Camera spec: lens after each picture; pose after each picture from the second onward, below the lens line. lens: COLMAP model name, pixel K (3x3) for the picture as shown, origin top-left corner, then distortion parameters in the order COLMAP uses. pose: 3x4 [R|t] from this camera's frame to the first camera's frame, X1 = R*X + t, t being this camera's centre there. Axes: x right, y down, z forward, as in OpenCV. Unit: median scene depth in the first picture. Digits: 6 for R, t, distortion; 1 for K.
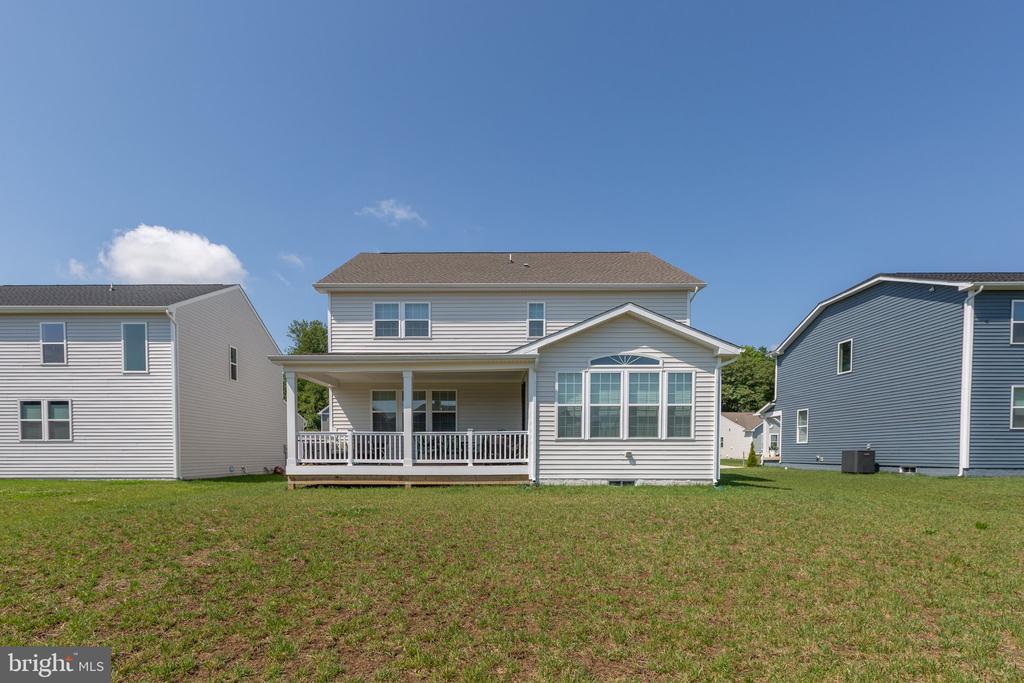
lens RADIAL K [[438.1, 0, 458.1], [0, 438.1, 402.7], [0, 0, 1]] dist [0.001104, -0.000300]
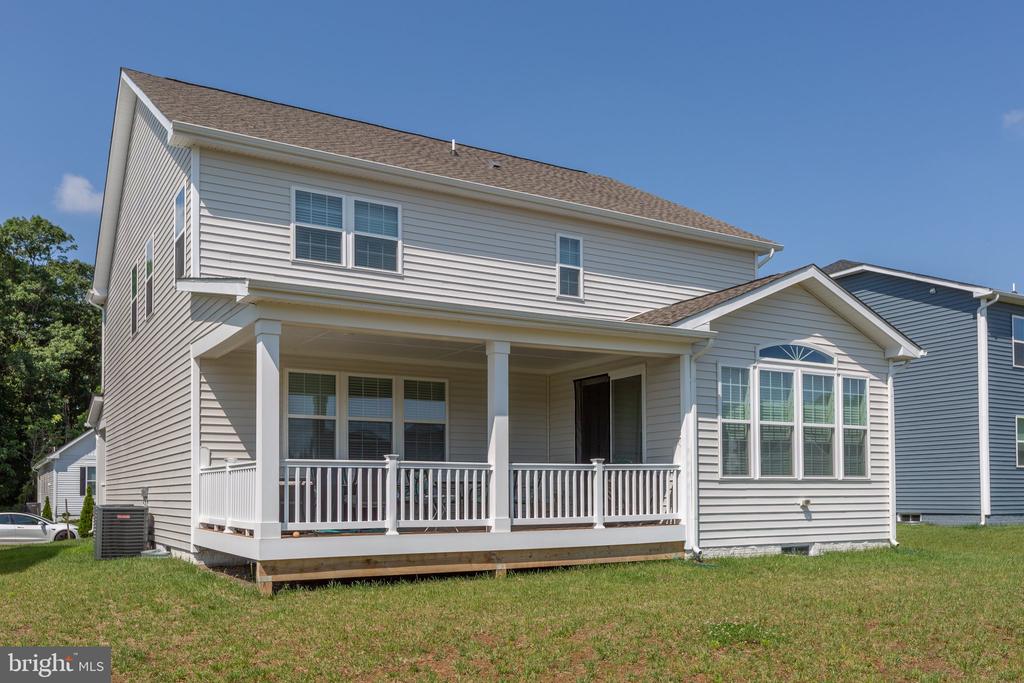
lens RADIAL K [[797.0, 0, 417.5], [0, 797.0, 358.1], [0, 0, 1]] dist [0.001453, -0.001658]
pose [[0.879550, 0.074193, 0.469986, -0.635378], [-0.046740, 0.996463, -0.069833, 0.015909], [-0.473504, 0.039454, 0.879907, 0.242760]]
